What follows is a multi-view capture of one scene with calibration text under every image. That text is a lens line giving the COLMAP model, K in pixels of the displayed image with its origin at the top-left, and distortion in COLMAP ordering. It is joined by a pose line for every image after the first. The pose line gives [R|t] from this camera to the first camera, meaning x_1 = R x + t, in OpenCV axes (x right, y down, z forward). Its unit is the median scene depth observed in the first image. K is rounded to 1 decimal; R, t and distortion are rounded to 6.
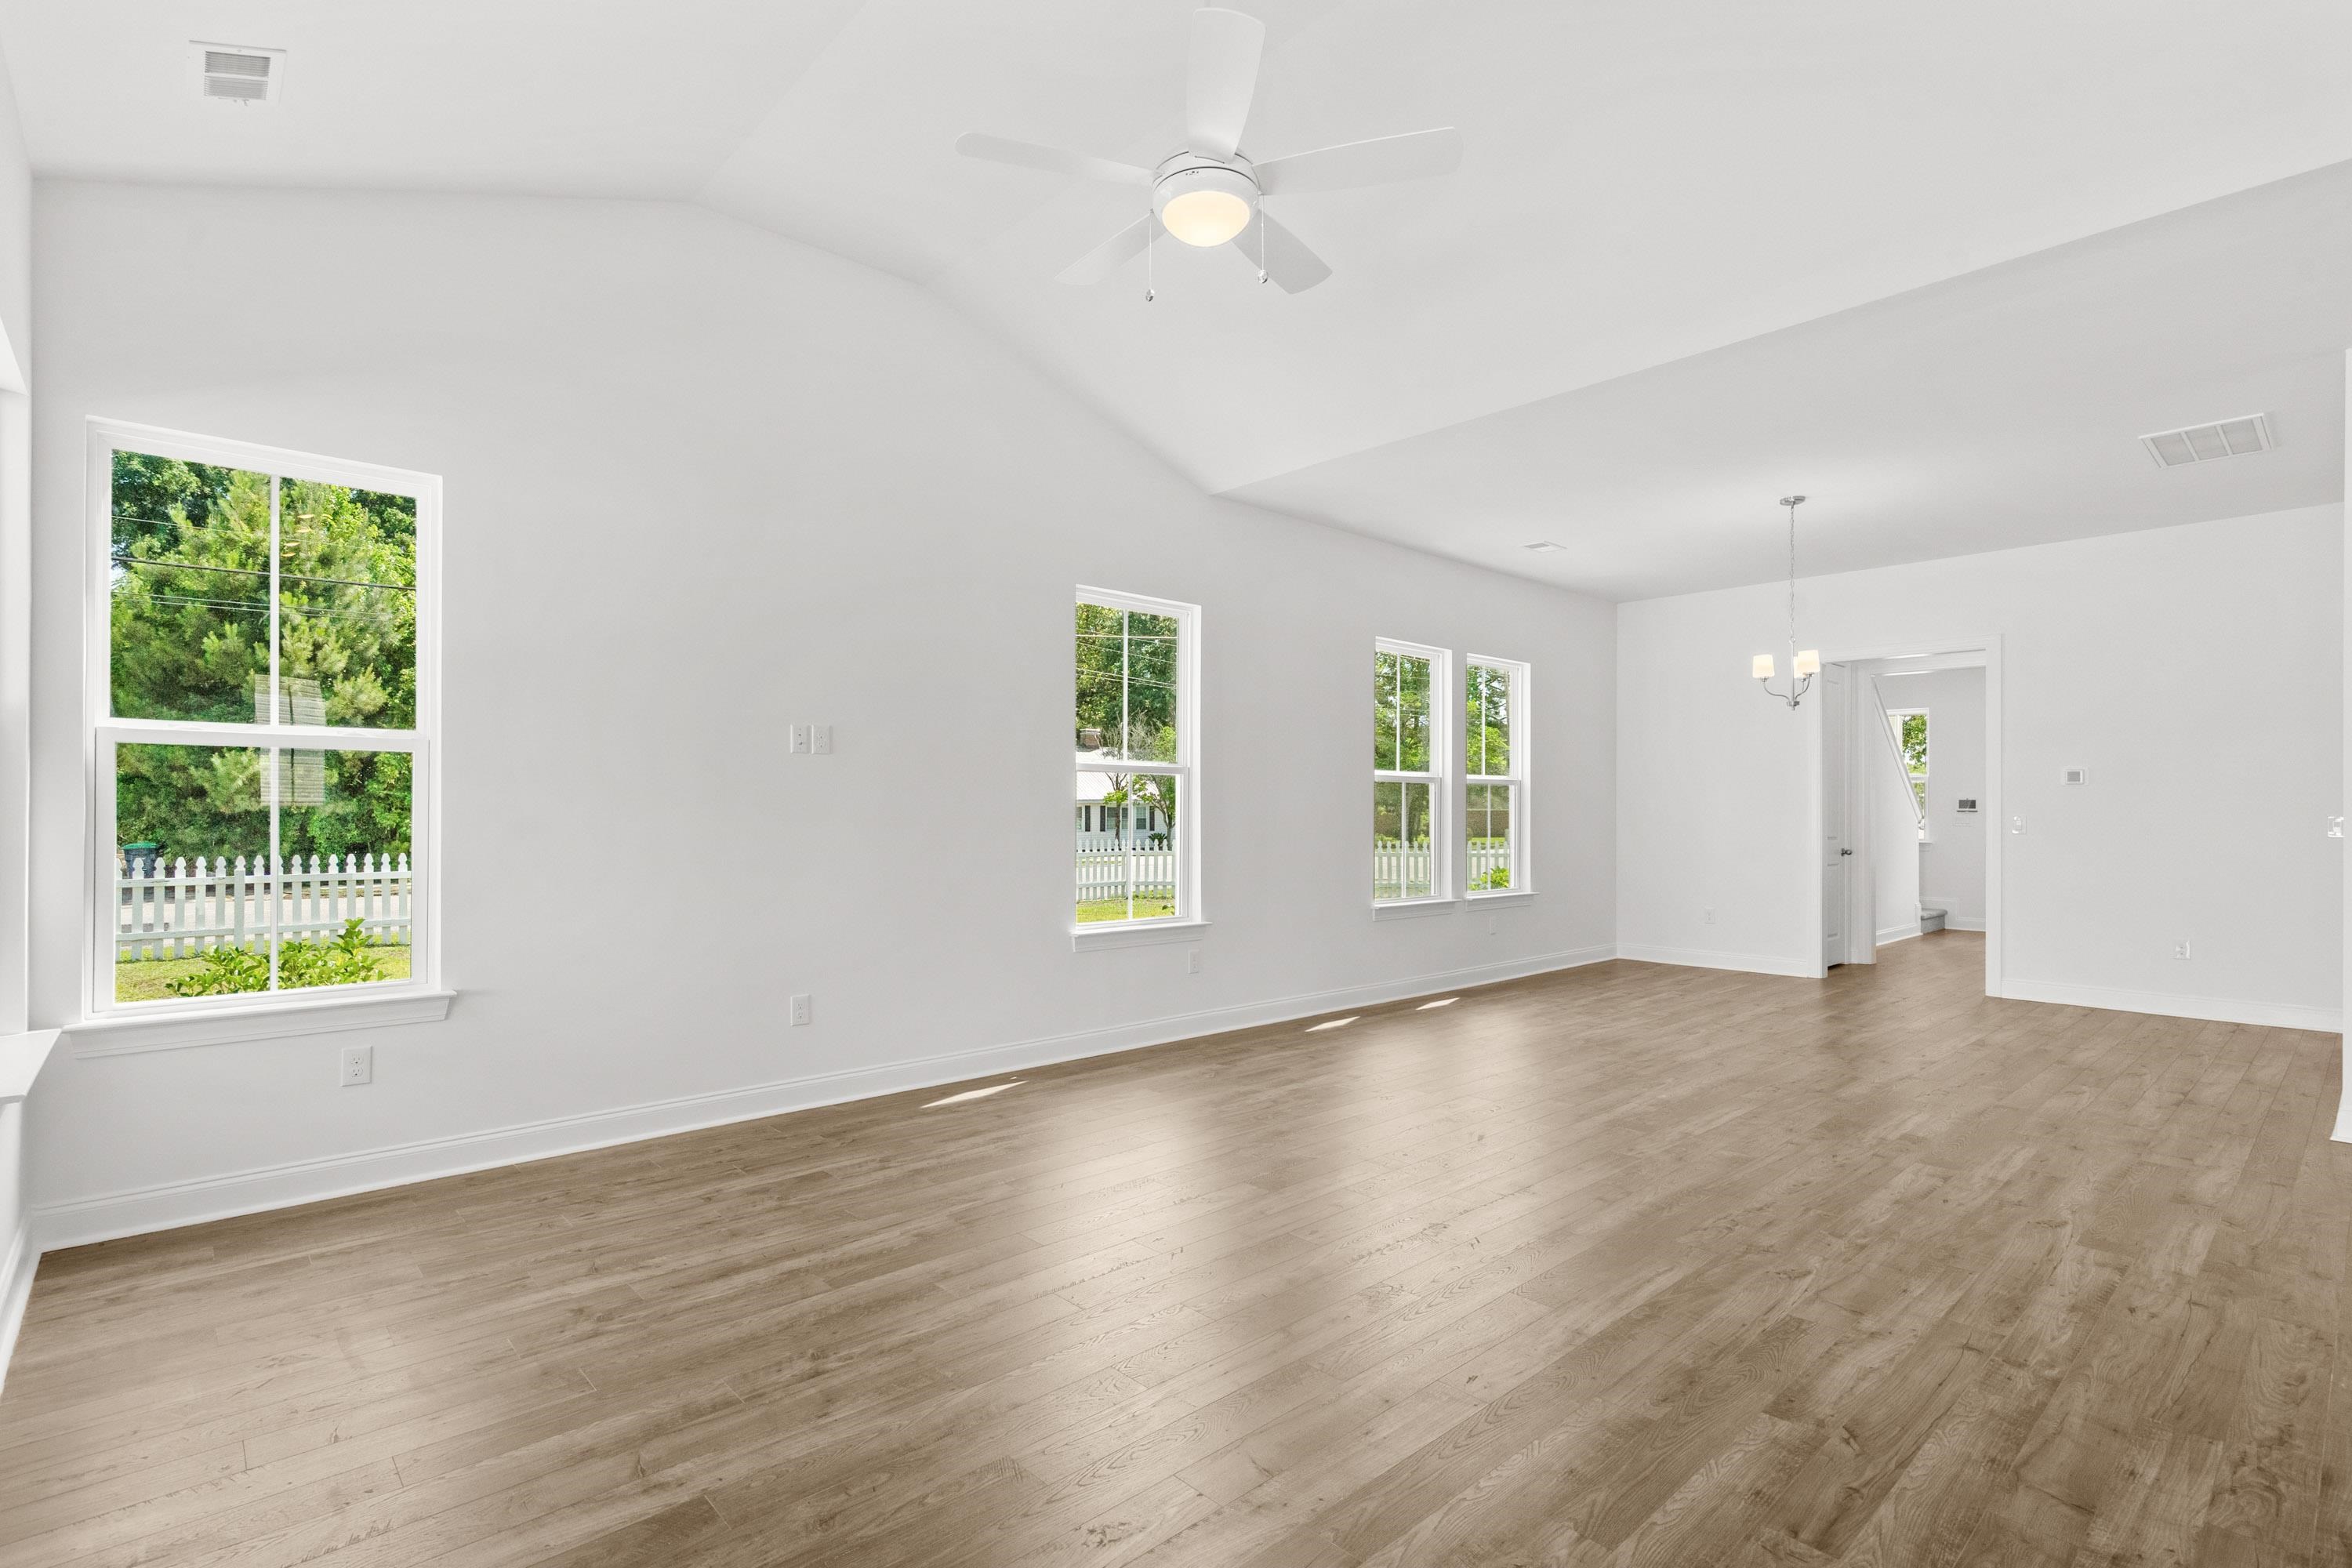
lens RADIAL K [[1116.7, 0, 1156.2], [0, 1116.7, 805.6], [0, 0, 1]] dist [0.002058, 0.000853]
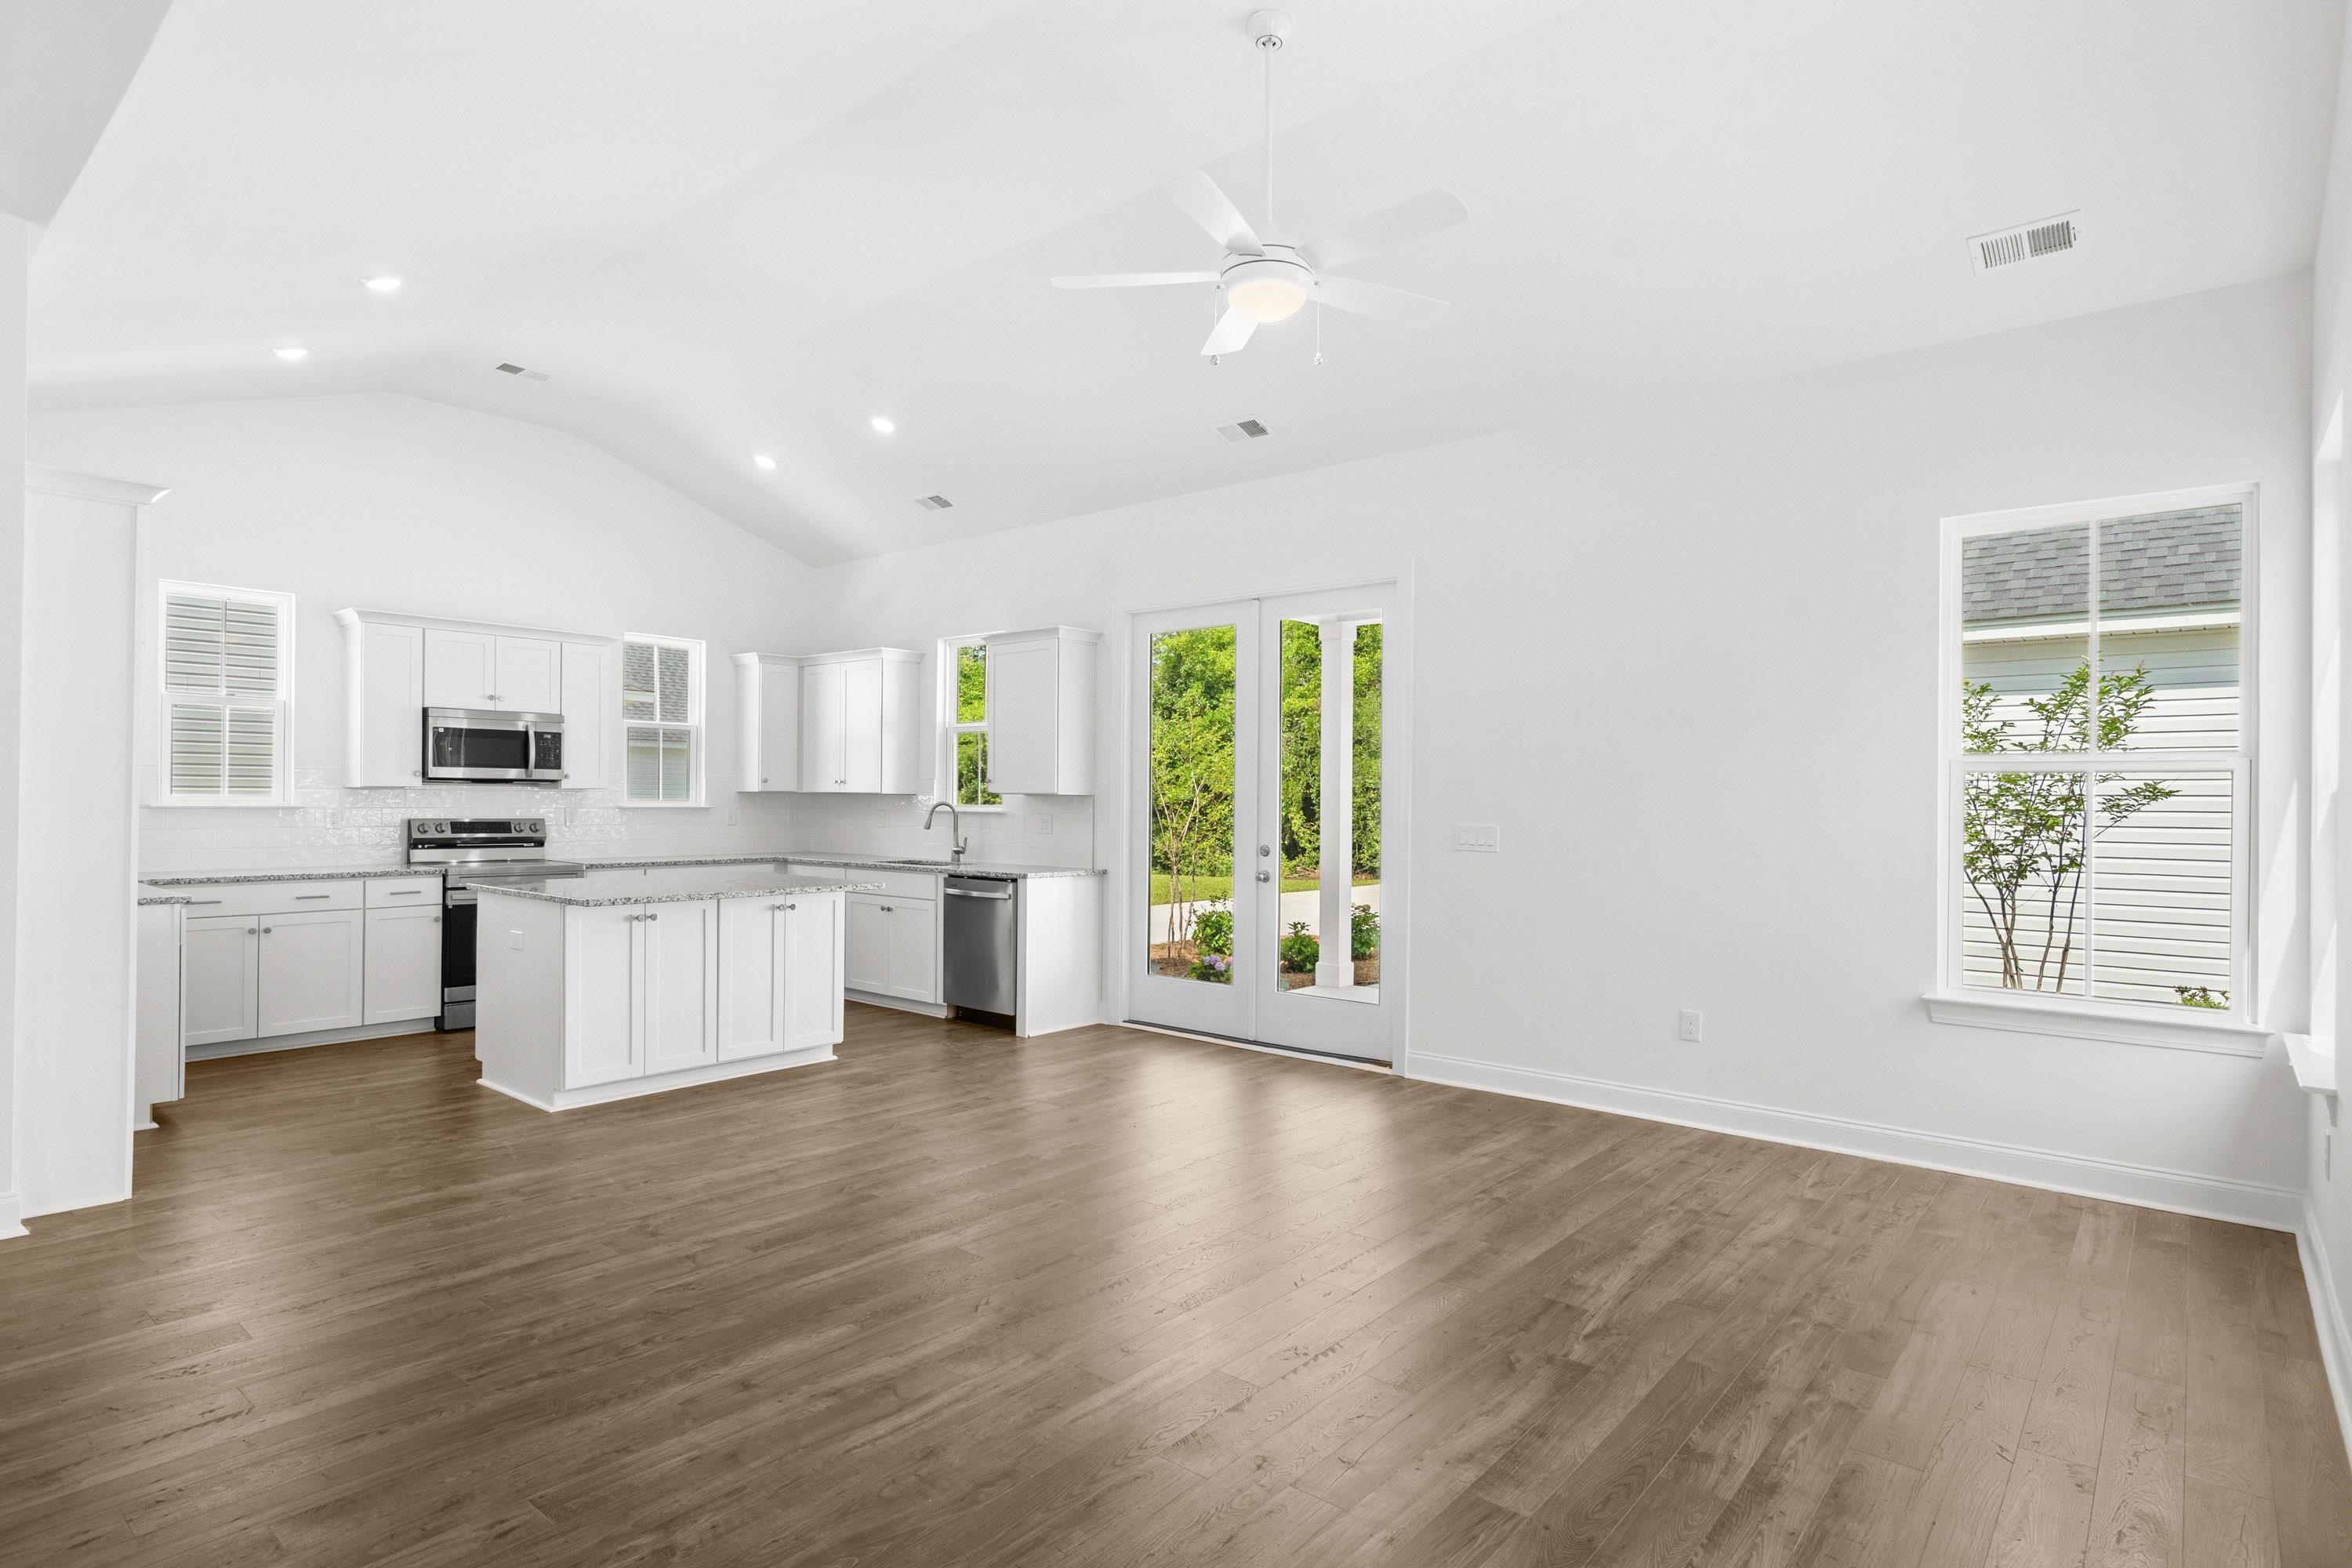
lens RADIAL K [[1205.0, 0, 1176.0], [0, 1205.0, 784.0], [0, 0, 1]] dist [0.000934, 0.000137]
pose [[-0.989092, -0.015227, -0.146509, 0.303655], [-0.012941, 0.999779, -0.016542, -0.014056], [0.146728, -0.014465, -0.989071, 2.158484]]
